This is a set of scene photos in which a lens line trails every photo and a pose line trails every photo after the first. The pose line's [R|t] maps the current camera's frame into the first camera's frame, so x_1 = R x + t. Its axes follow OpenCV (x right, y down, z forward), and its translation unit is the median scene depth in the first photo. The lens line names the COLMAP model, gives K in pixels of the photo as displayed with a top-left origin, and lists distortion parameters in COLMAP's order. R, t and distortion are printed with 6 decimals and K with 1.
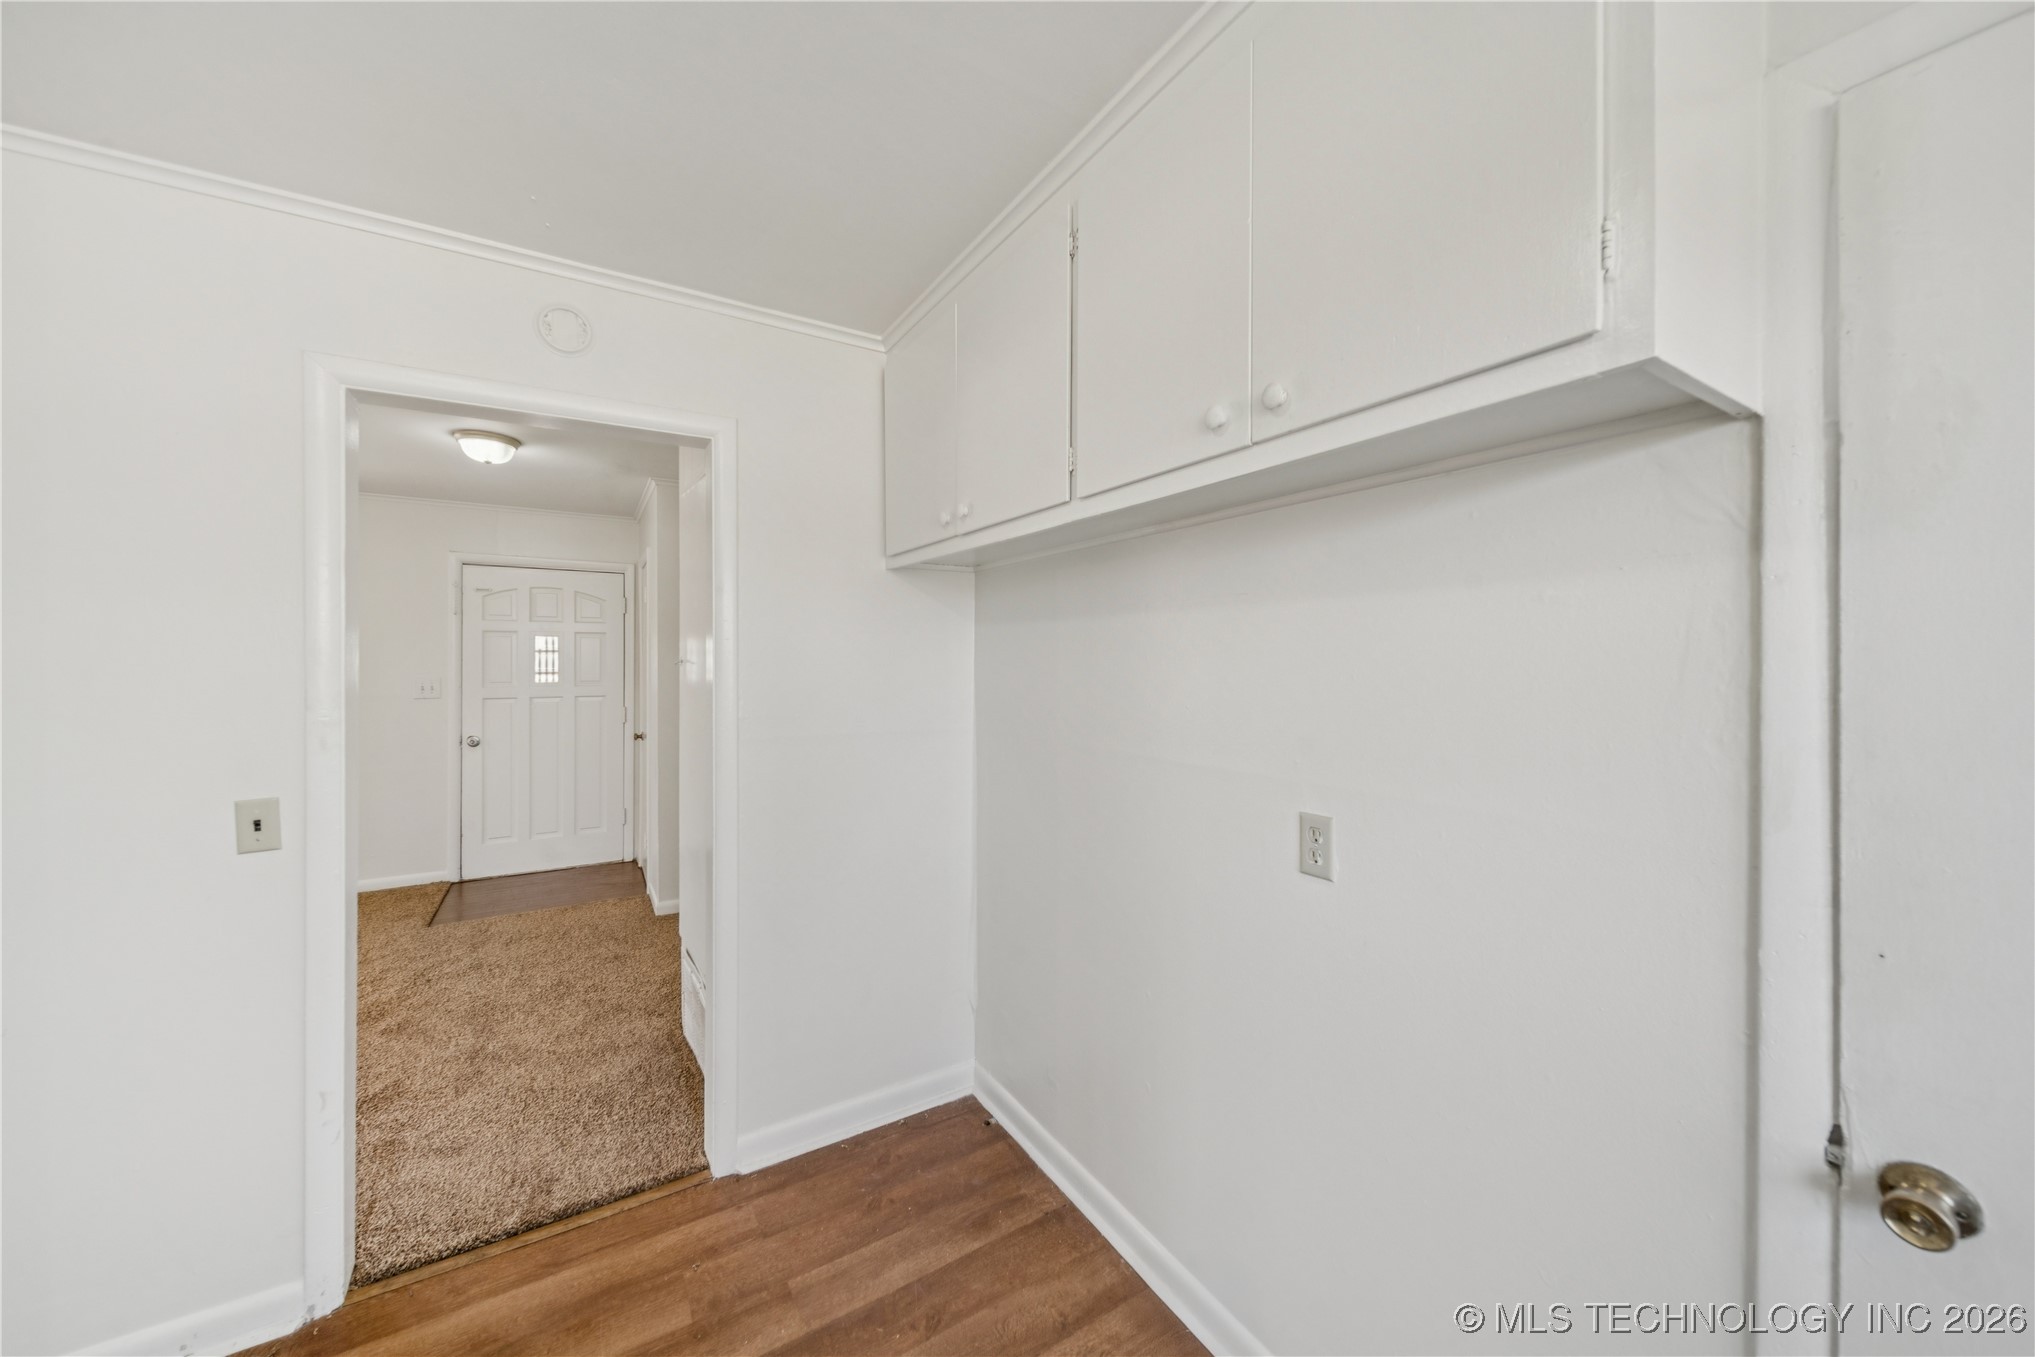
lens RADIAL K [[727.6, 0, 1013.6], [0, 727.6, 660.4], [0, 0, 1]] dist [0.010308, -0.002497]
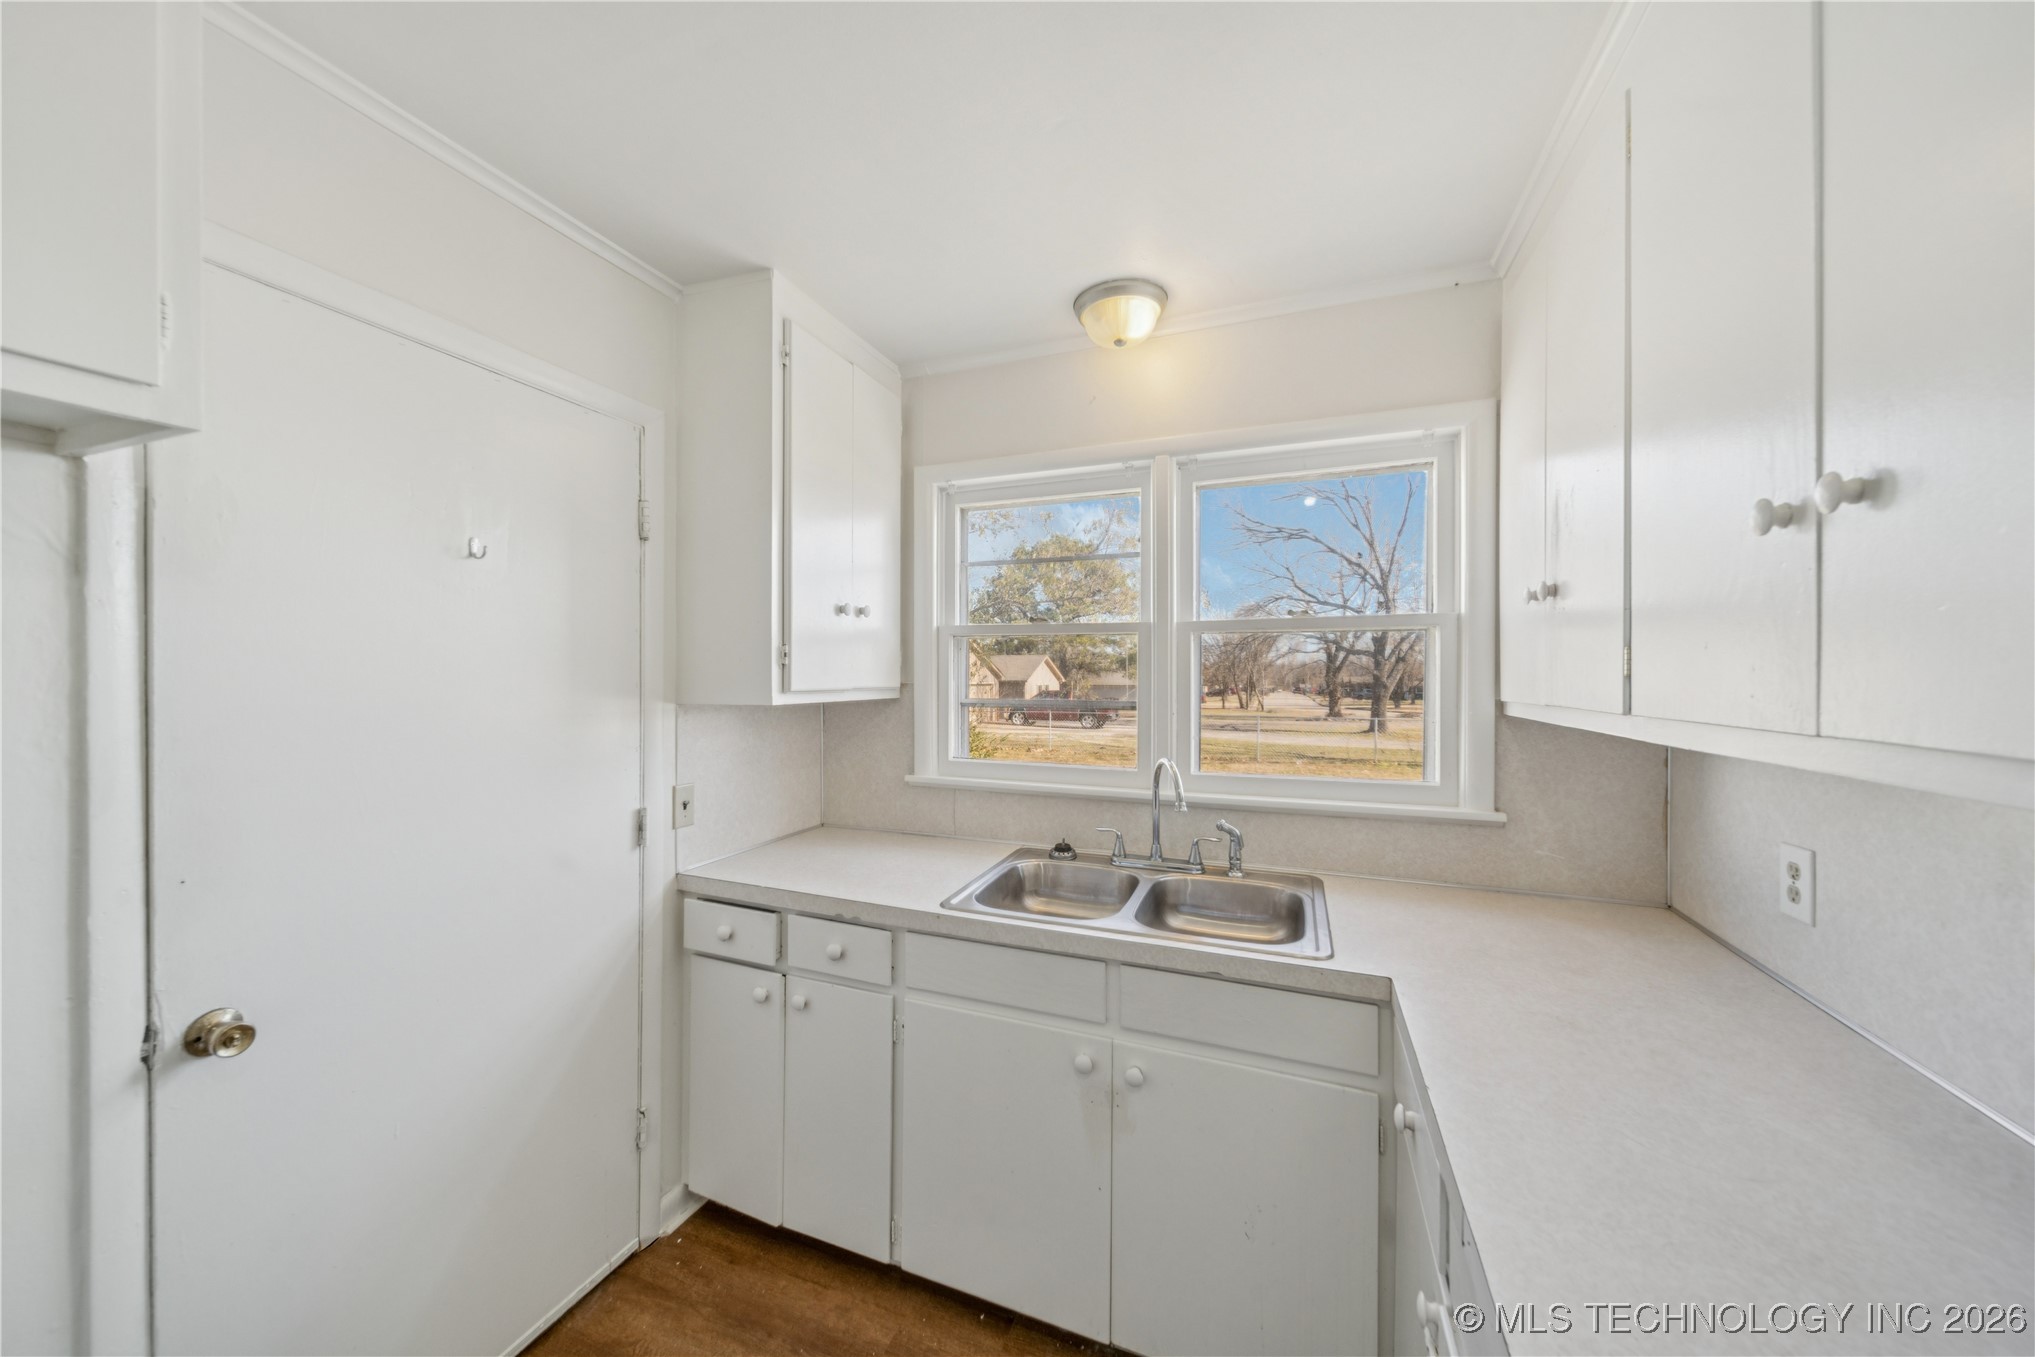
lens RADIAL K [[727.6, 0, 1000.6], [0, 727.6, 679.6], [0, 0, 1]] dist [0.010308, -0.002497]
pose [[-0.599336, -0.010039, 0.800435, -0.324968], [-0.004773, 0.999948, 0.008968, -0.001139], [-0.800483, 0.001554, -0.599353, 0.223057]]
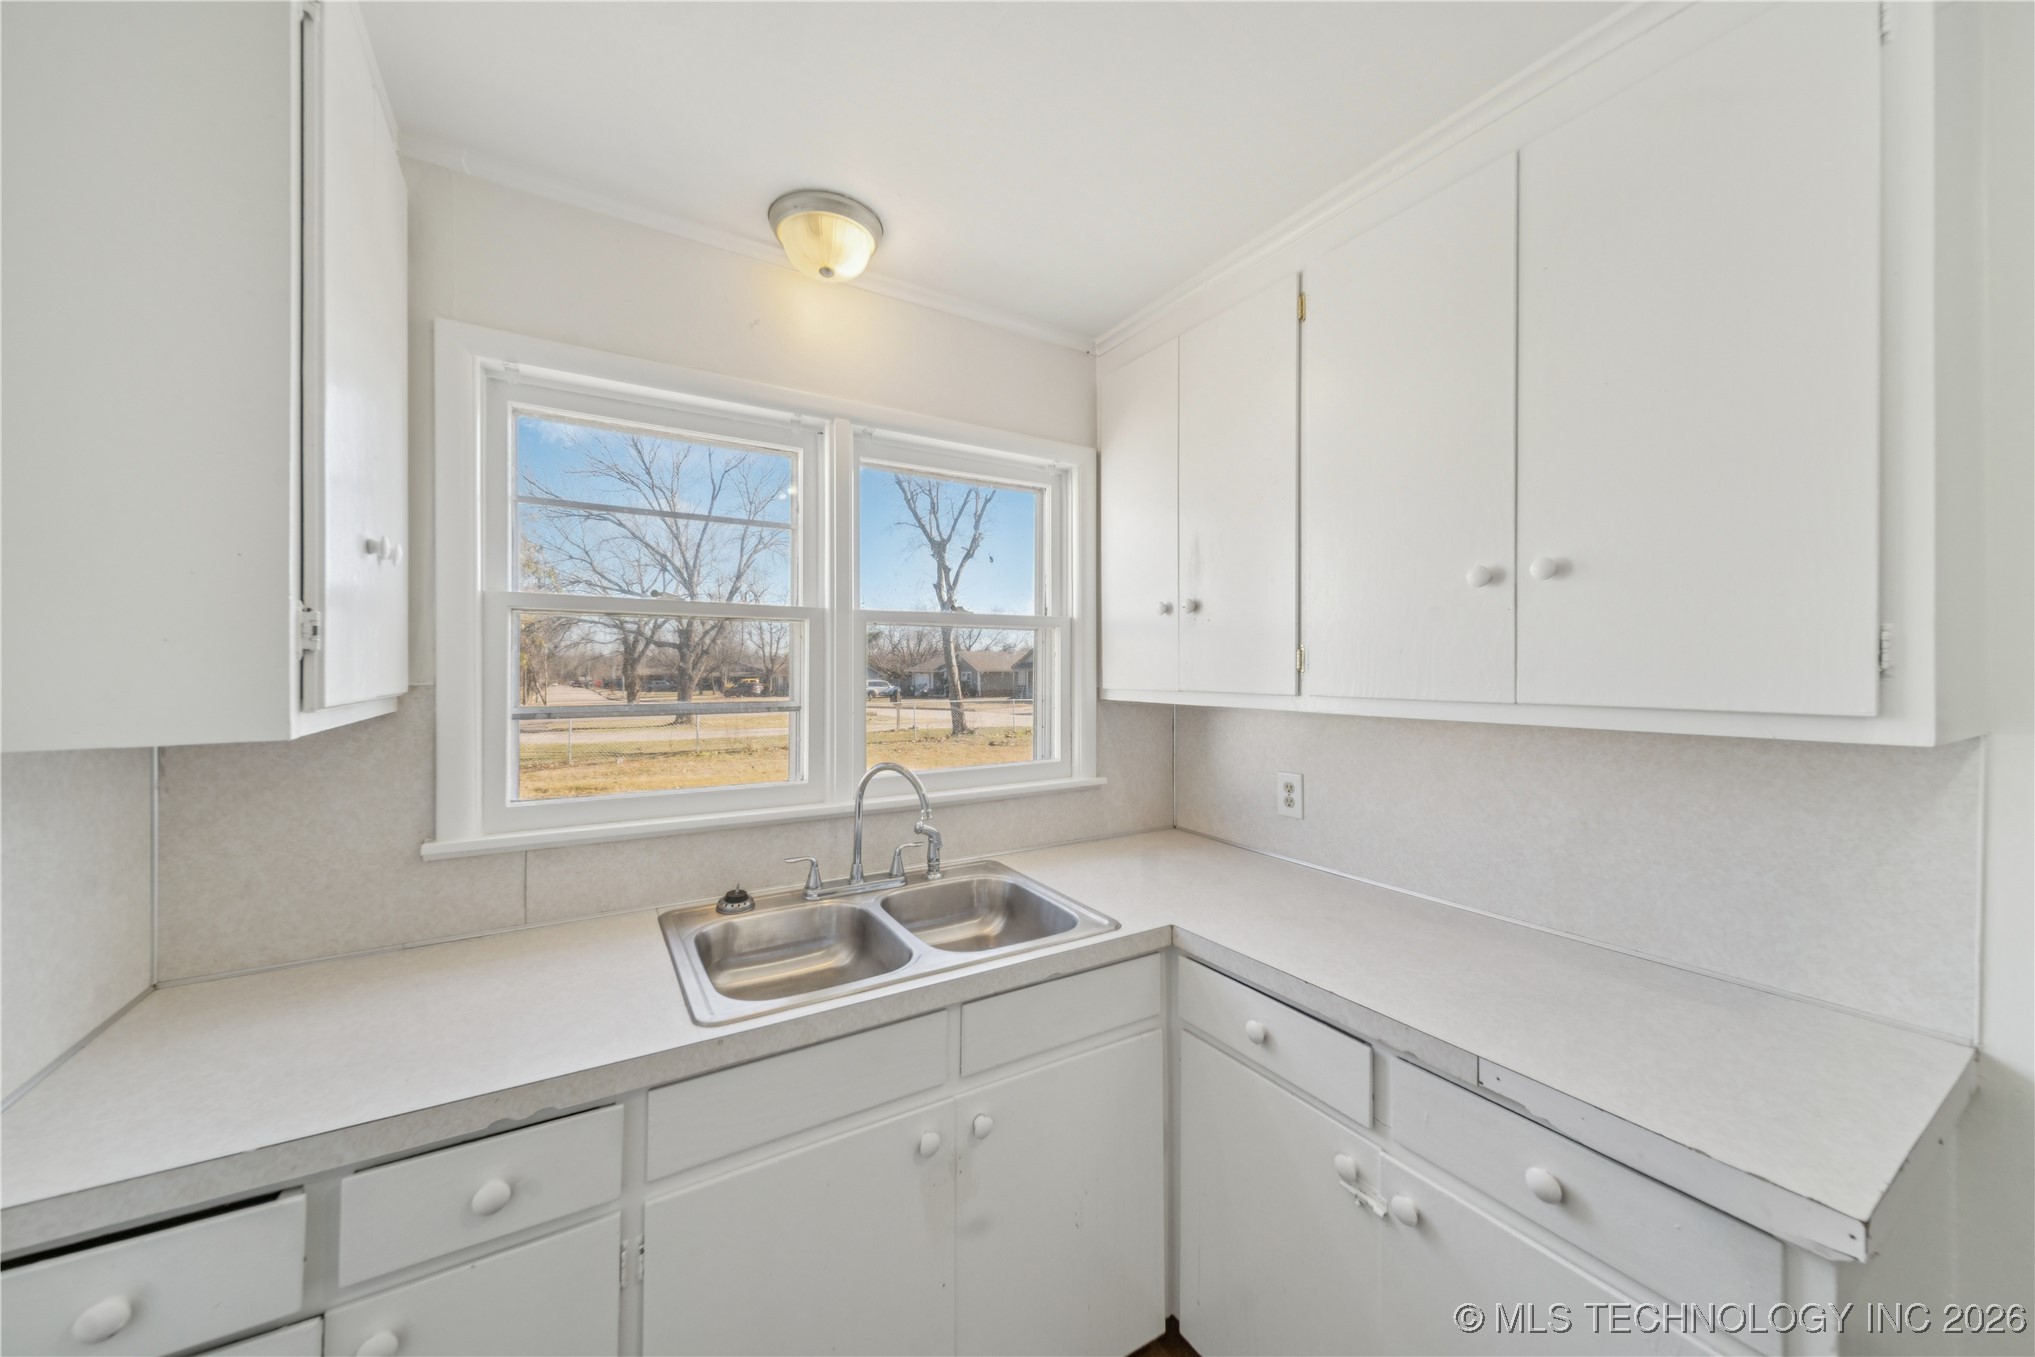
lens RADIAL K [[727.6, 0, 1016.4], [0, 727.6, 665.2], [0, 0, 1]] dist [0.010308, -0.002497]
pose [[-0.999997, -0.002422, -0.000361, 0.119959], [-0.002421, 0.999992, -0.003152, -0.002315], [0.000368, -0.003151, -0.999995, 0.318375]]
